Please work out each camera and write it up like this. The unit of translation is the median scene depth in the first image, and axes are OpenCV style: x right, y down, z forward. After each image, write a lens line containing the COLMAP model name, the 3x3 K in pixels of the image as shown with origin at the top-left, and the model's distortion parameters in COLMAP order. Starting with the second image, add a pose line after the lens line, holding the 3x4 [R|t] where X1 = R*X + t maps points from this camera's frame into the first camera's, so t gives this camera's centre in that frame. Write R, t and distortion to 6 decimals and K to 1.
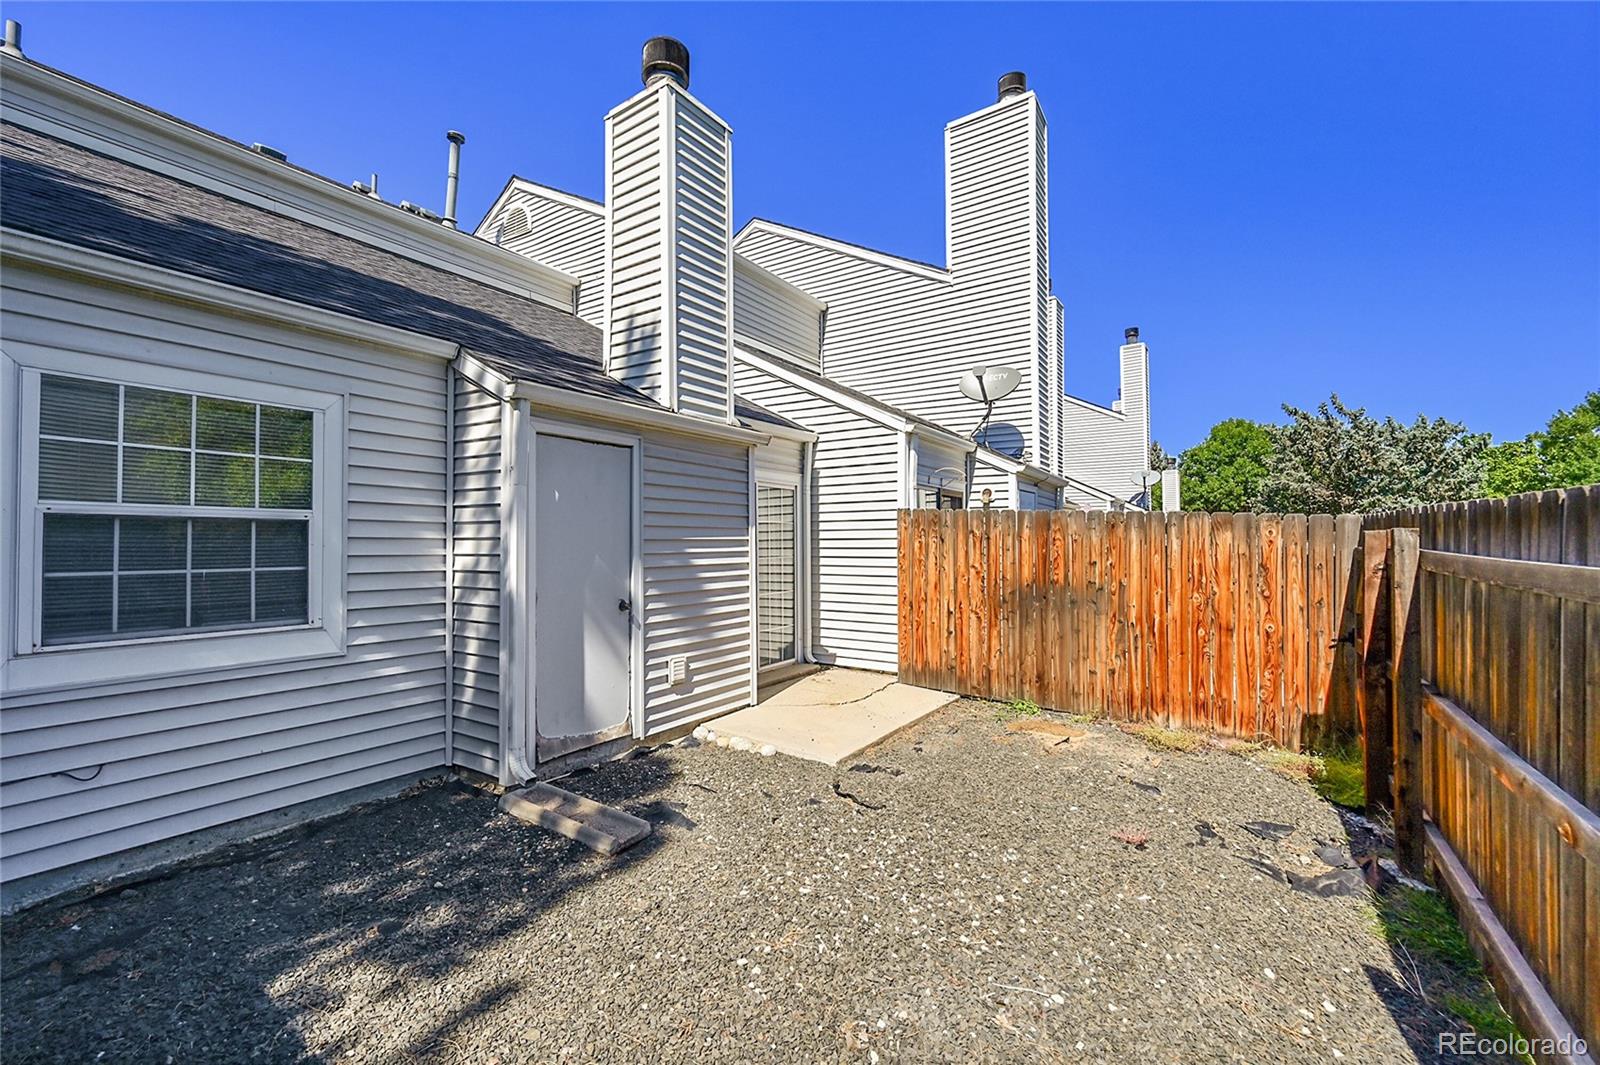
lens RADIAL K [[644.3, 0, 802.0], [0, 644.3, 527.2], [0, 0, 1]] dist [-0.002528, -0.000092]
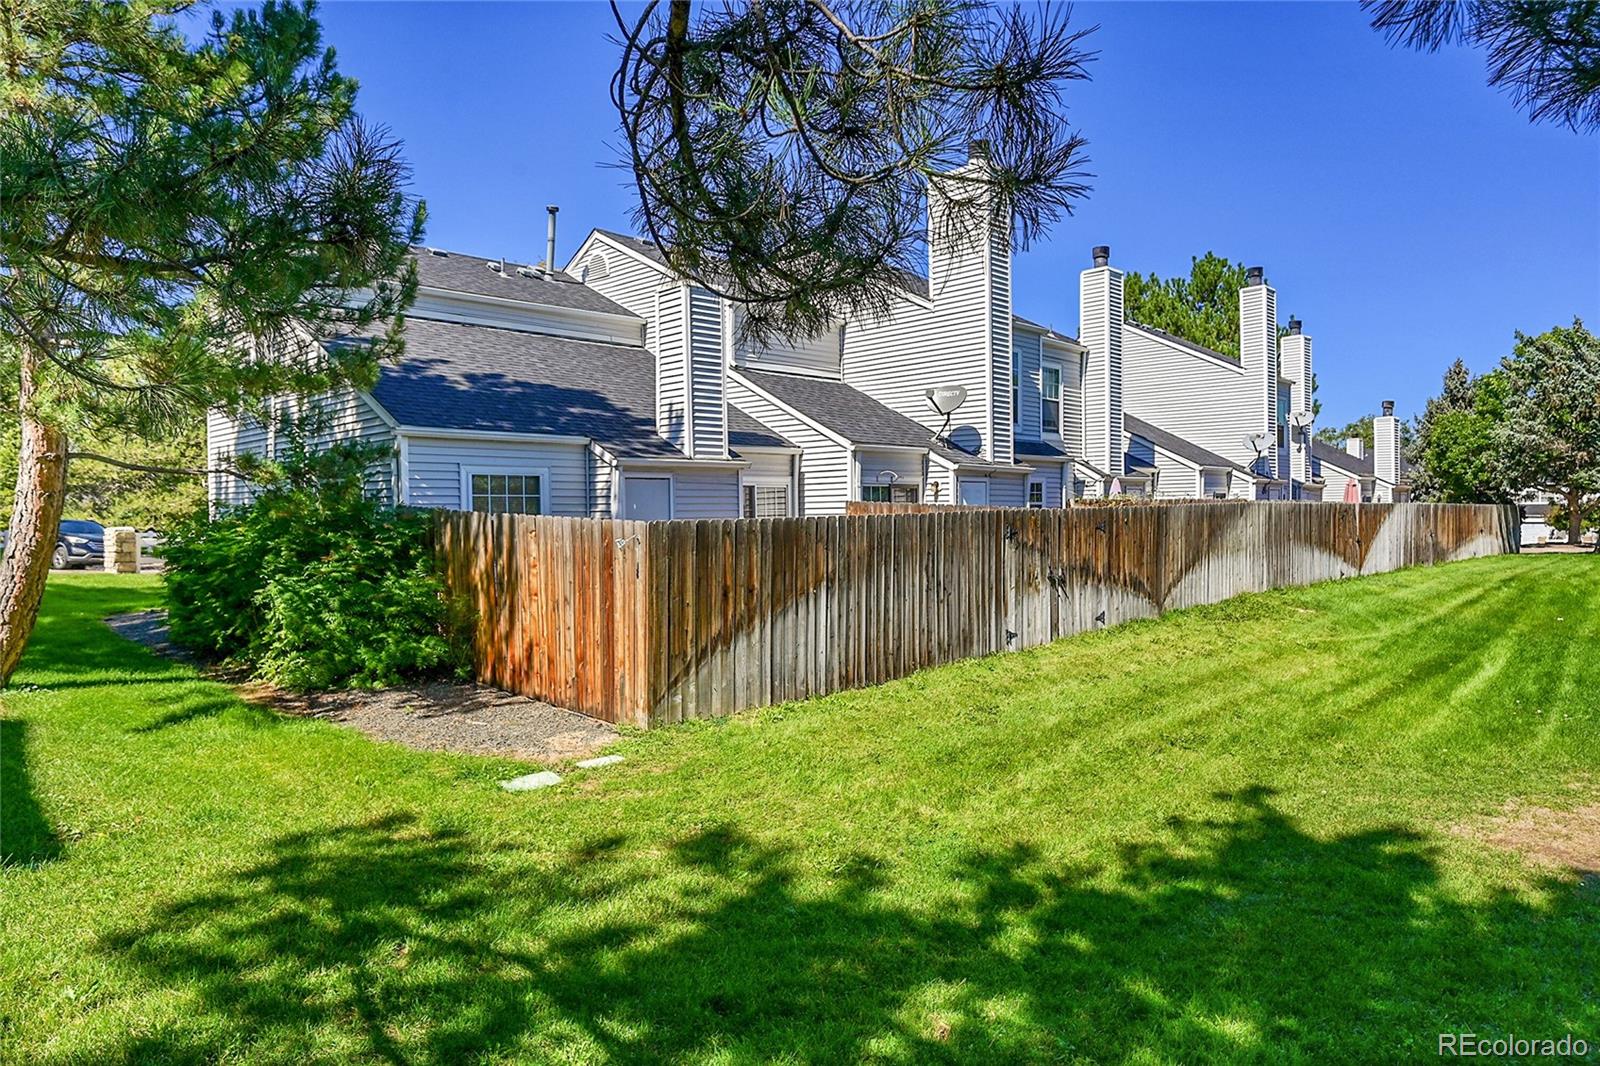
lens RADIAL K [[981.6, 0, 800.1], [0, 981.6, 533.9], [0, 0, 1]] dist [-0.004013, -0.000496]
pose [[0.981132, -0.007304, -0.193199, 0.634094], [0.016319, 0.998848, 0.045116, -0.074113], [0.192647, -0.047417, 0.980122, -1.689901]]
